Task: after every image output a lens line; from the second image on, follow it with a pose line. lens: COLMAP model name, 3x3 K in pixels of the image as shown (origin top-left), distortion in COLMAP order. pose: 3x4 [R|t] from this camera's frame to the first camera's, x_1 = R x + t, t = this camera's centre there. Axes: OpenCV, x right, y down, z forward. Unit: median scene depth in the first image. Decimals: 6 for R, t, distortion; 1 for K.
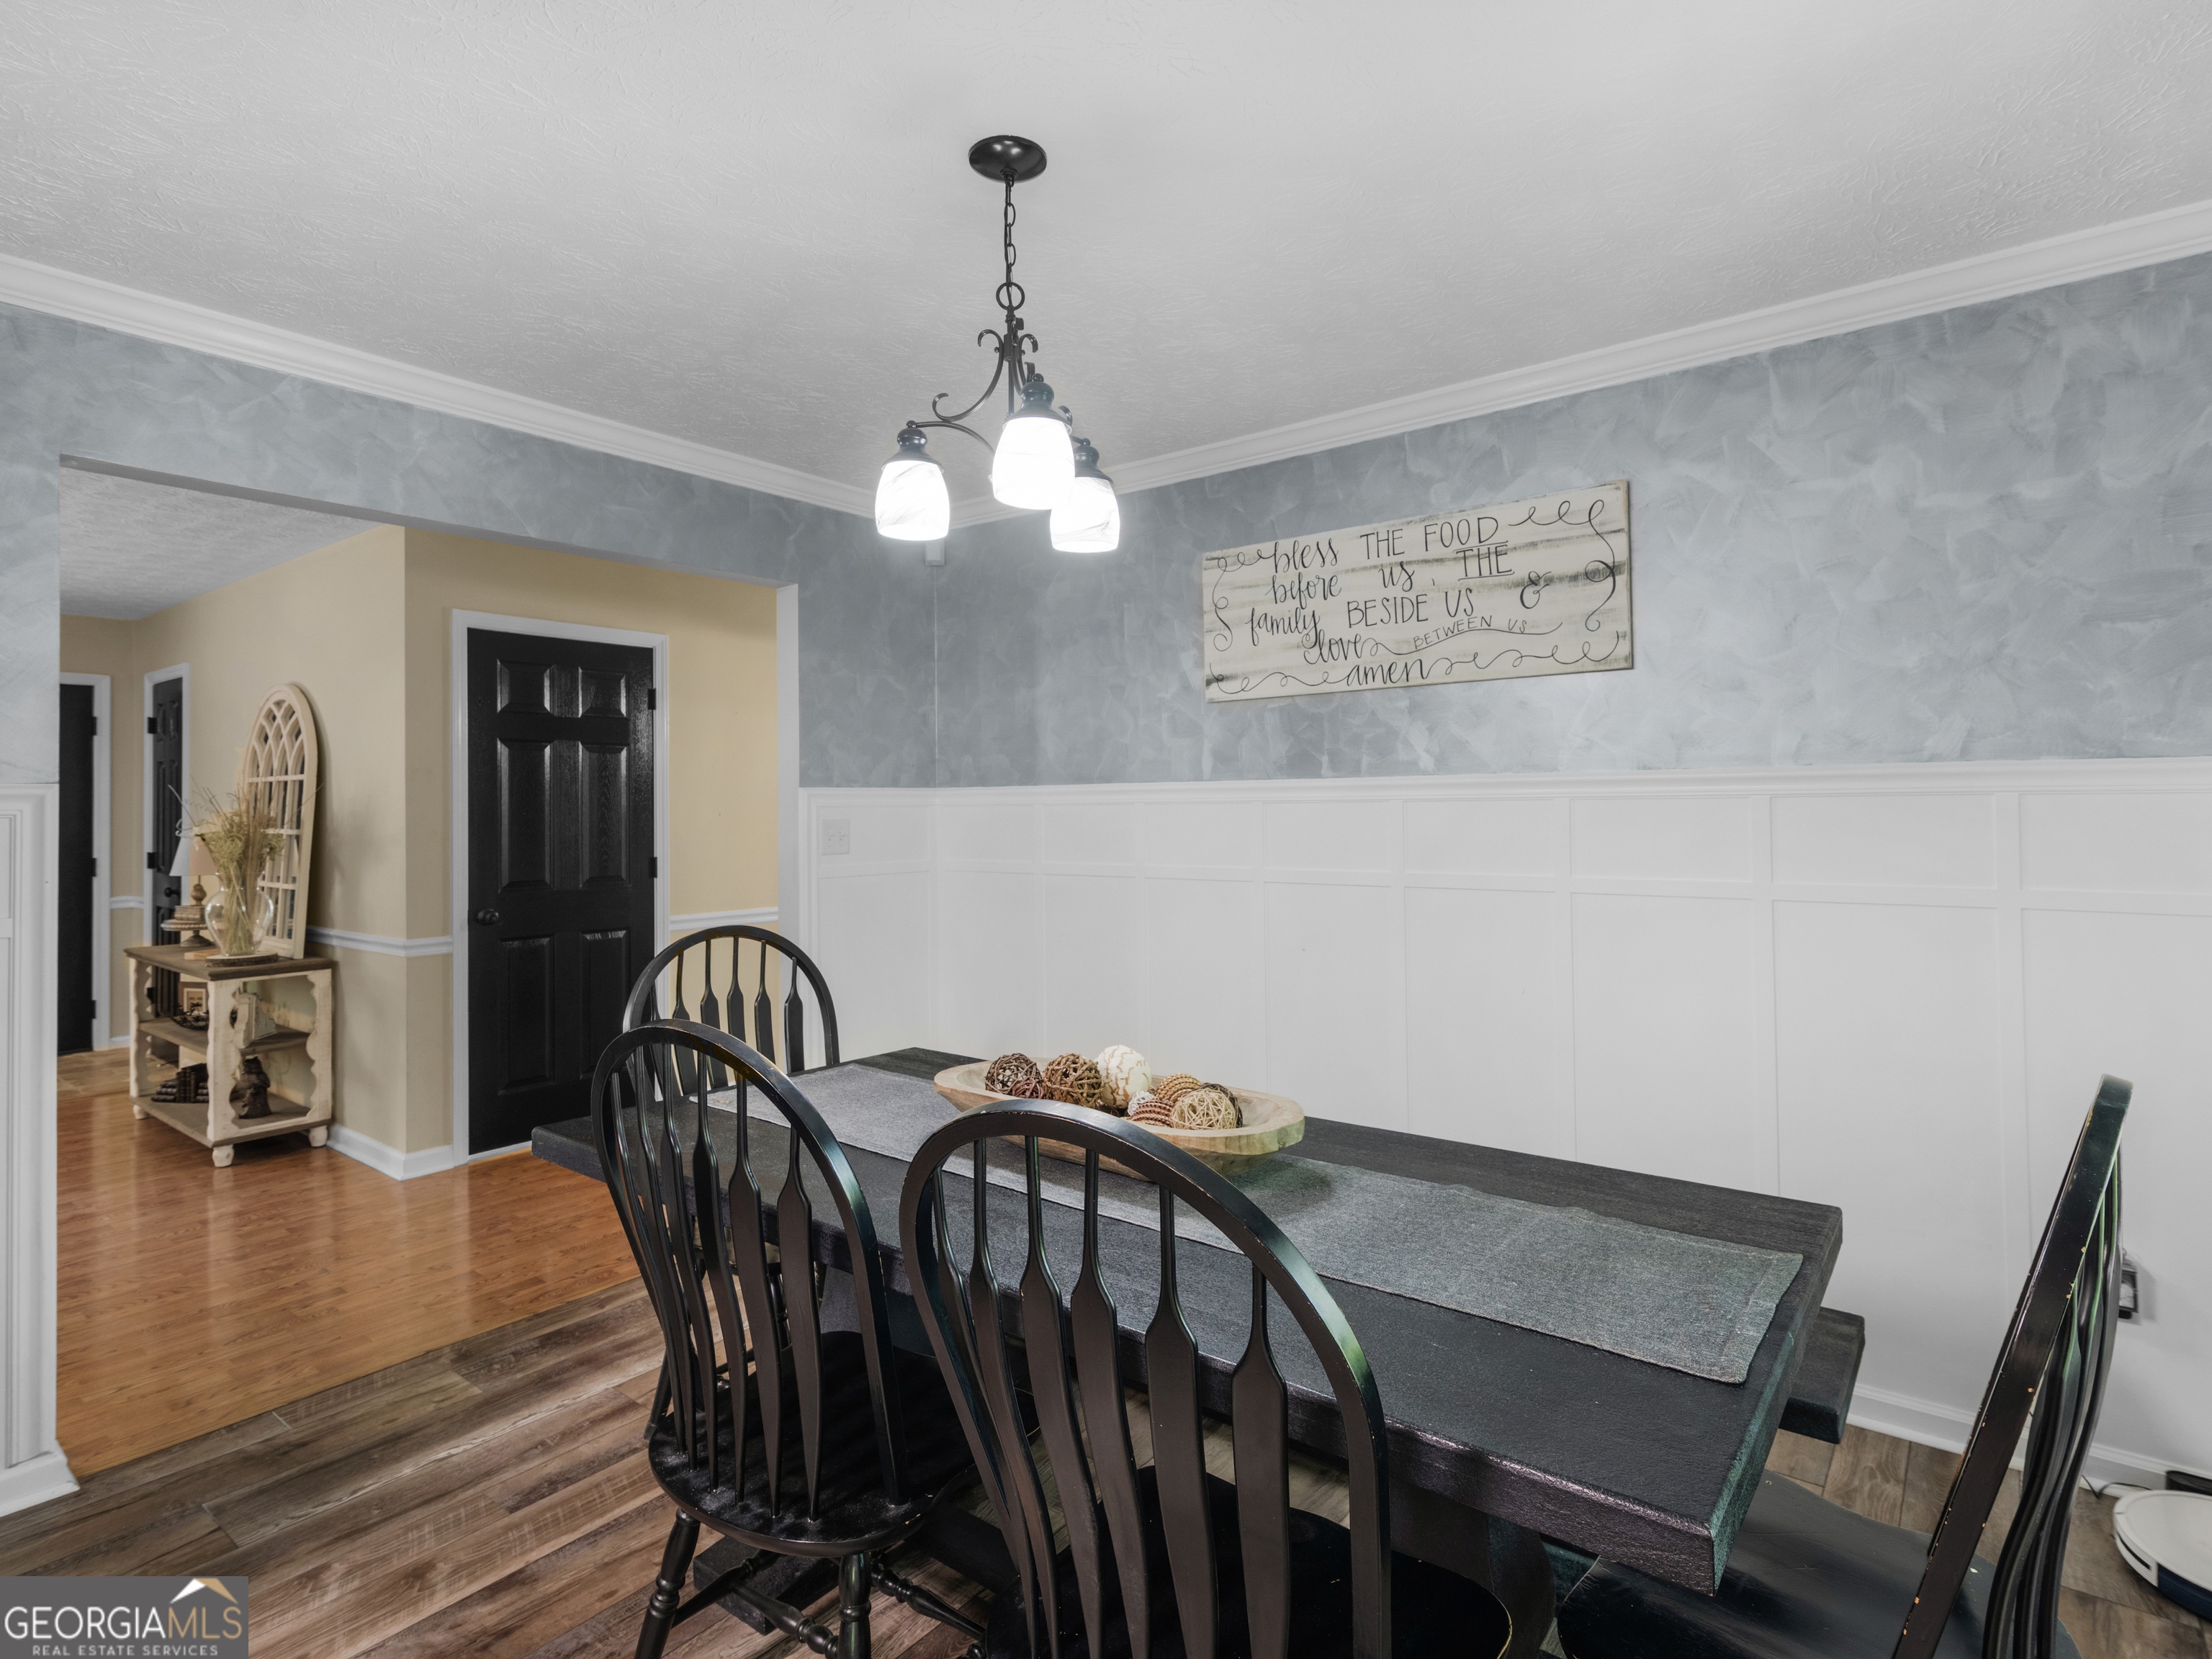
lens RADIAL K [[1133.1, 0, 1115.6], [0, 1133.1, 795.8], [0, 0, 1]] dist [0.003914, 0.001141]
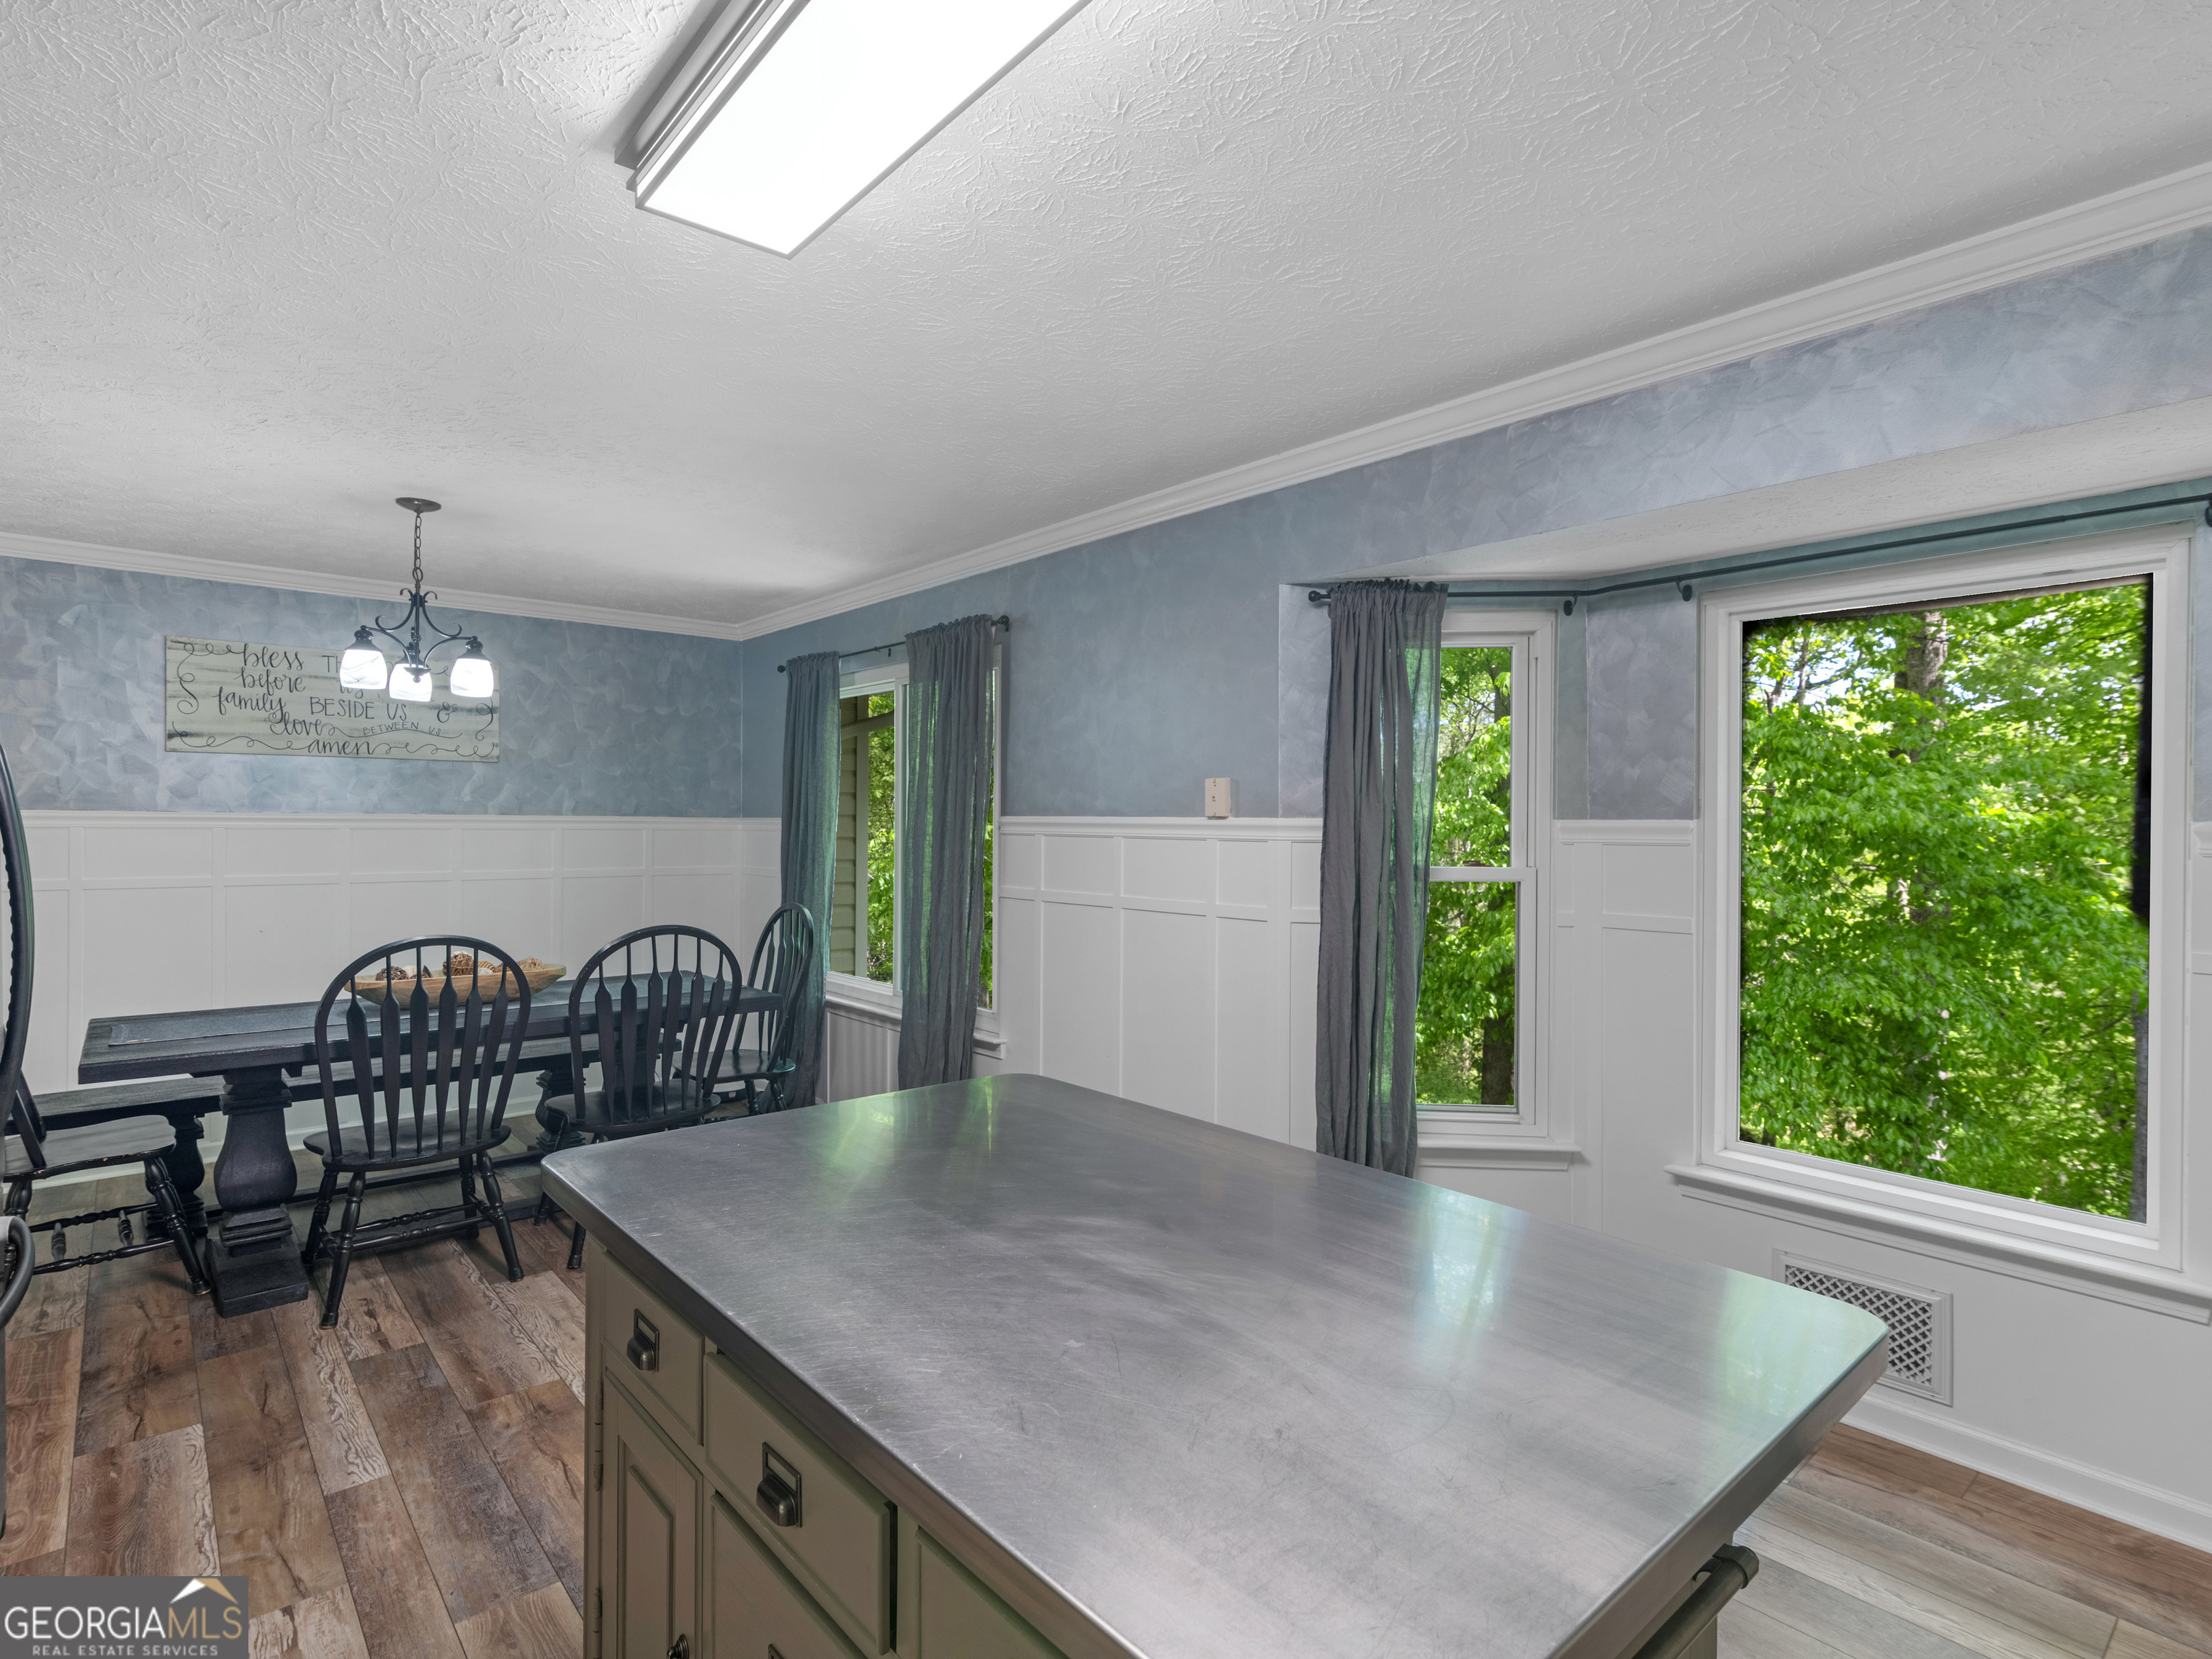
lens RADIAL K [[1133.1, 0, 1074.3], [0, 1133.1, 812.5], [0, 0, 1]] dist [0.003914, 0.001141]
pose [[0.207805, 0.020982, 0.977945, -1.101249], [-0.021586, 0.999625, -0.016861, -0.014082], [-0.977932, -0.017606, 0.208180, -0.325240]]
